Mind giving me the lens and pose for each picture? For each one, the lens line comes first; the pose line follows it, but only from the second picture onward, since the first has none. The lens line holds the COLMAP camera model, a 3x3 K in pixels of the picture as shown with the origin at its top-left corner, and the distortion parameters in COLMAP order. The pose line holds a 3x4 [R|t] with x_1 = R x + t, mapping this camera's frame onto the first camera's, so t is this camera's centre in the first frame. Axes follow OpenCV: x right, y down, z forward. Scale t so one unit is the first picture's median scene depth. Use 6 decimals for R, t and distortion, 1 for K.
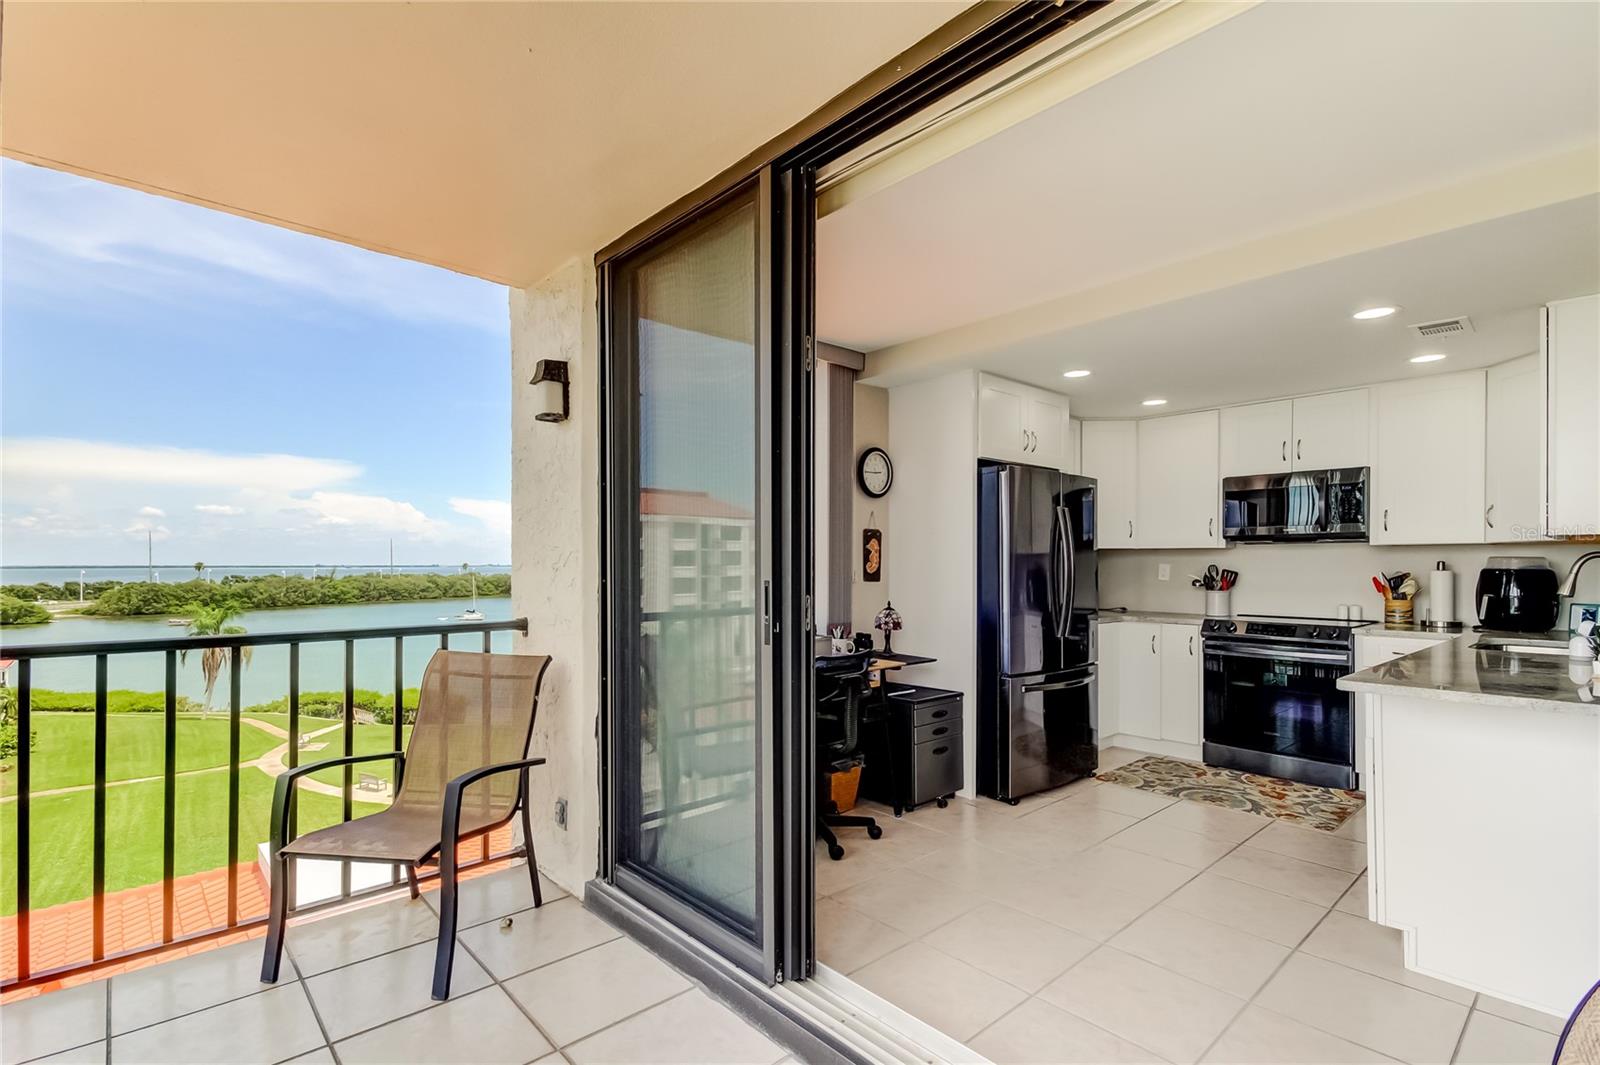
lens RADIAL K [[747.0, 0, 812.1], [0, 747.0, 563.3], [0, 0, 1]] dist [0.015723, -0.006523]
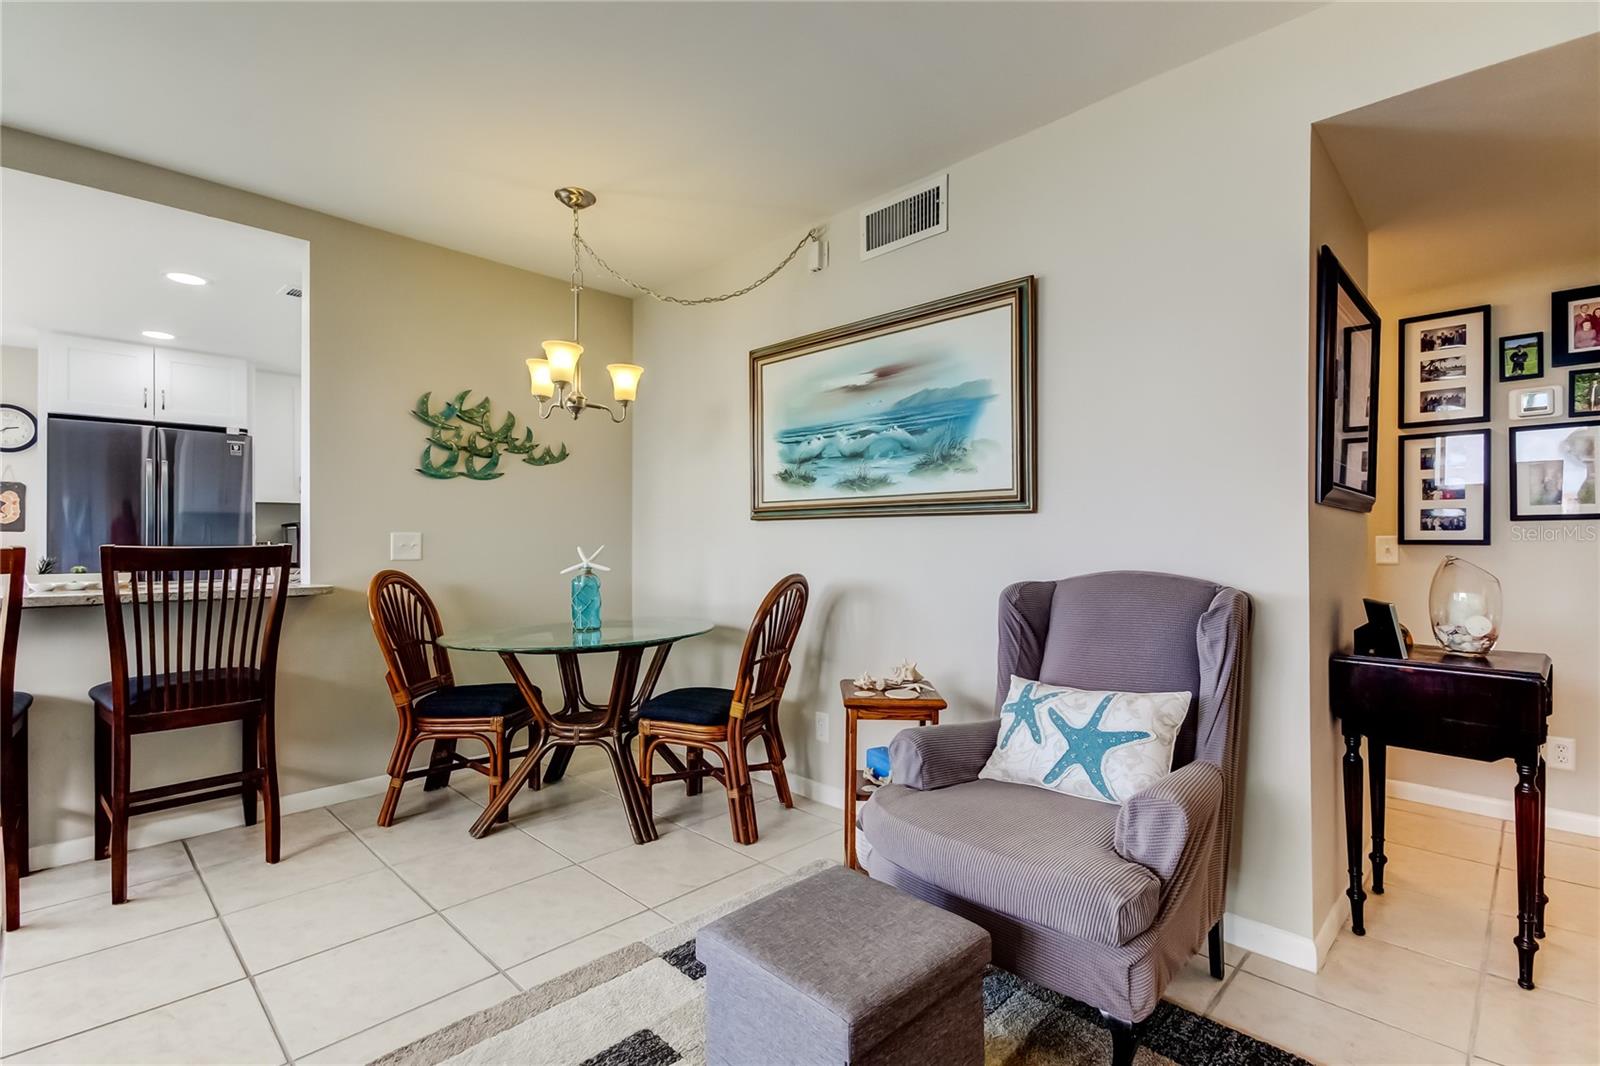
lens RADIAL K [[747.0, 0, 817.3], [0, 747.0, 539.3], [0, 0, 1]] dist [0.015723, -0.006523]
pose [[0.998016, -0.004027, 0.062840, 1.150634], [0.004278, 0.999983, -0.003869, 0.043812], [-0.062823, 0.004130, 0.998016, -0.118937]]
